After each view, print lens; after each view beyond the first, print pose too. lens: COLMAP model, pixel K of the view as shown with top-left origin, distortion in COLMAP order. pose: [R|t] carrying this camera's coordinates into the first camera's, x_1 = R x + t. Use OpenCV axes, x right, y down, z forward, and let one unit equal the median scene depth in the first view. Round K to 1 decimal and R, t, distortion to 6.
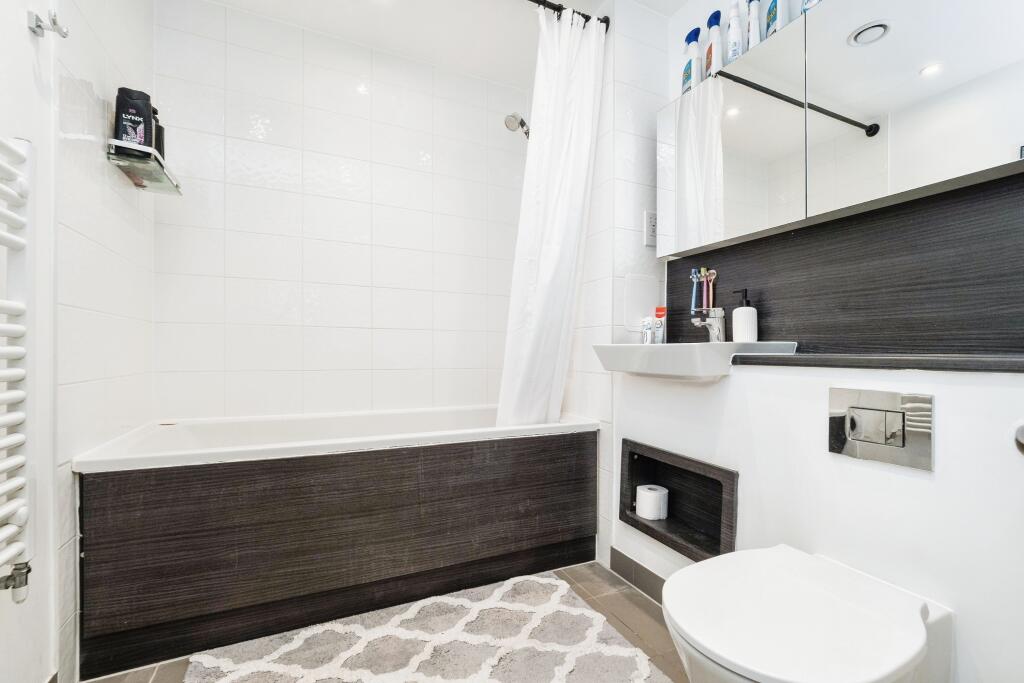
lens RADIAL K [[440.3, 0, 510.5], [0, 440.3, 344.6], [0, 0, 1]] dist [-0.003353, -0.001963]
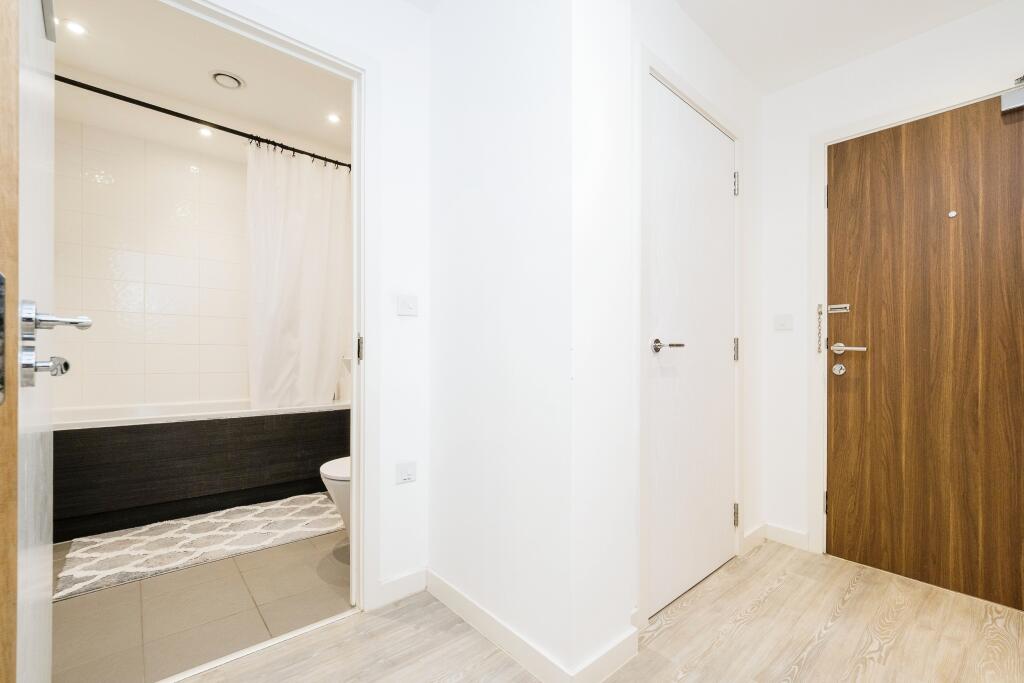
lens RADIAL K [[440.3, 0, 513.5], [0, 440.3, 351.0], [0, 0, 1]] dist [-0.003353, -0.001963]
pose [[0.960601, 0.006805, 0.277847, 0.409082], [-0.010063, 0.999896, 0.010304, -0.065487], [-0.277748, -0.012694, 0.960570, -1.008084]]
